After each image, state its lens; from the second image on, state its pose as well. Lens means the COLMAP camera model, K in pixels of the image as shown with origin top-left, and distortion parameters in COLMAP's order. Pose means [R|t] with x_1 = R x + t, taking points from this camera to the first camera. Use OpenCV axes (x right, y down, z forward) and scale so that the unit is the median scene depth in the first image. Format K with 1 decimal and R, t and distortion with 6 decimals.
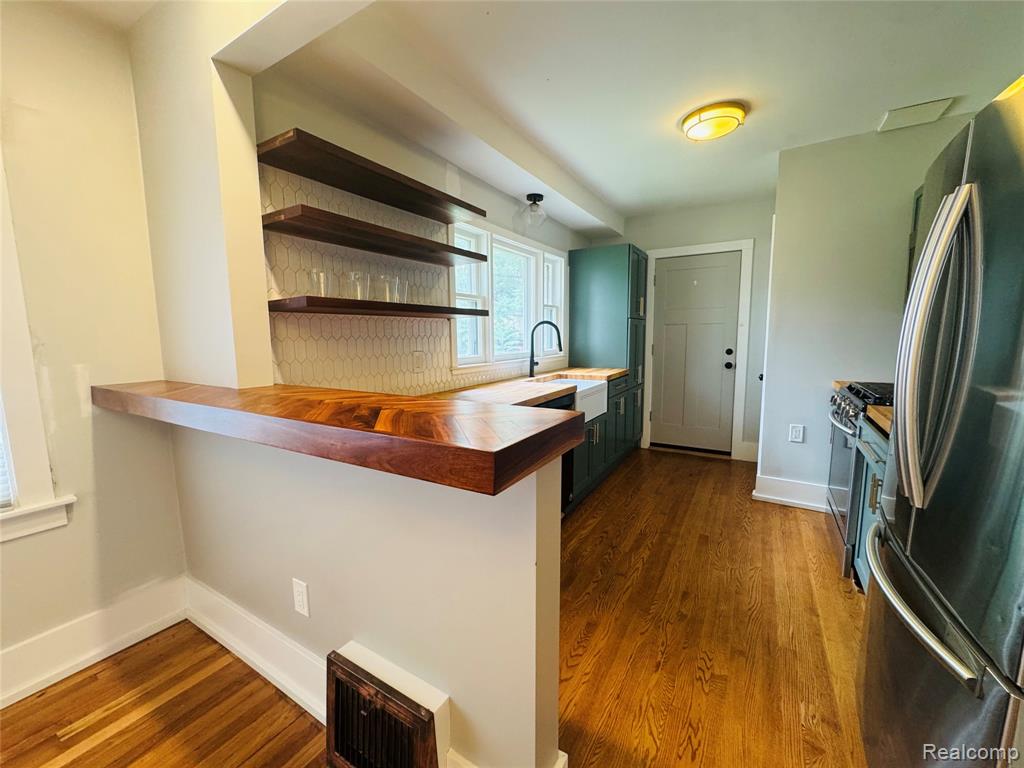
lens RADIAL K [[408.4, 0, 511.5], [0, 408.4, 384.8], [0, 0, 1]] dist [-0.000702, -0.000769]
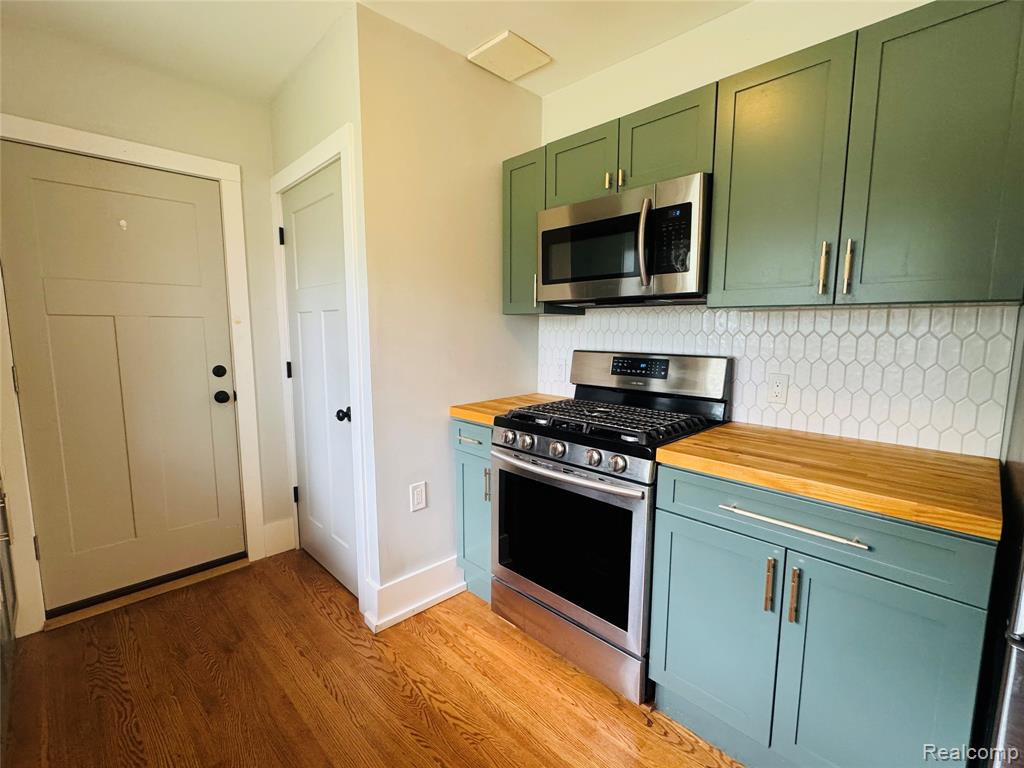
lens RADIAL K [[466.9, 0, 513.2], [0, 466.9, 382.0], [0, 0, 1]] dist [-0.000181, 0.000273]
pose [[0.246323, -0.106418, 0.963328, 0.045484], [0.120347, 0.989619, 0.078549, -0.072416], [-0.961687, 0.096585, 0.256574, 0.505169]]
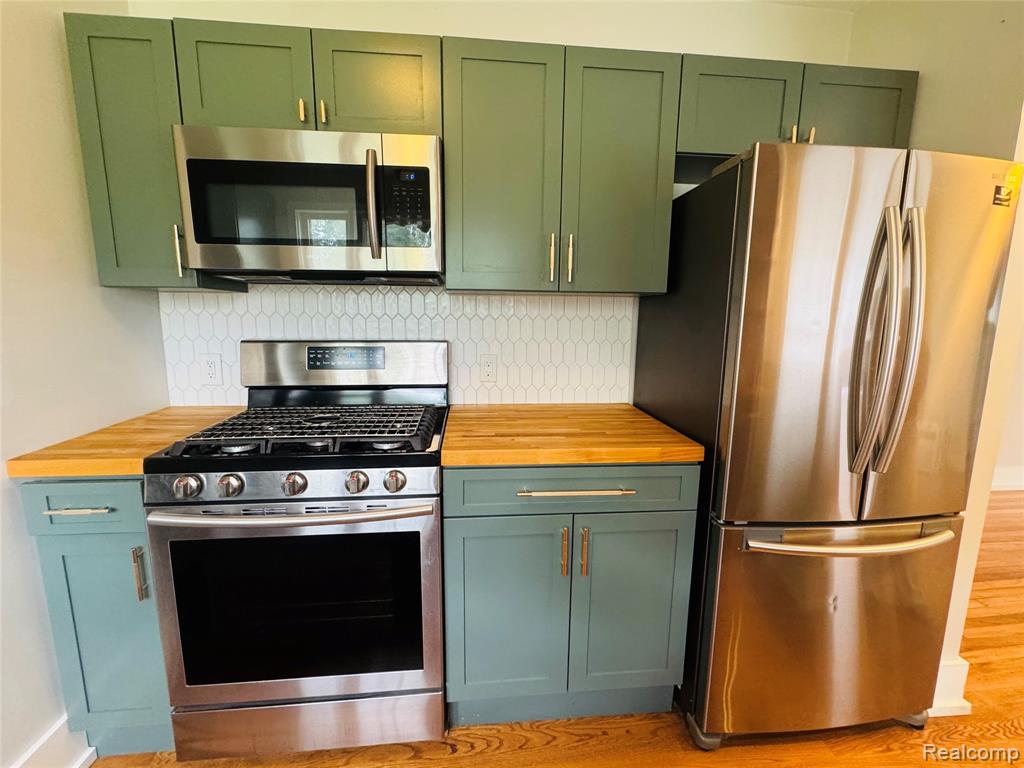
lens RADIAL K [[452.1, 0, 511.3], [0, 452.1, 383.9], [0, 0, 1]] dist [-0.002499, -0.001077]
pose [[-0.606453, -0.124388, 0.785329, 0.157328], [0.095919, 0.969030, 0.227555, -0.088236], [-0.789312, 0.213329, -0.575740, 0.626827]]
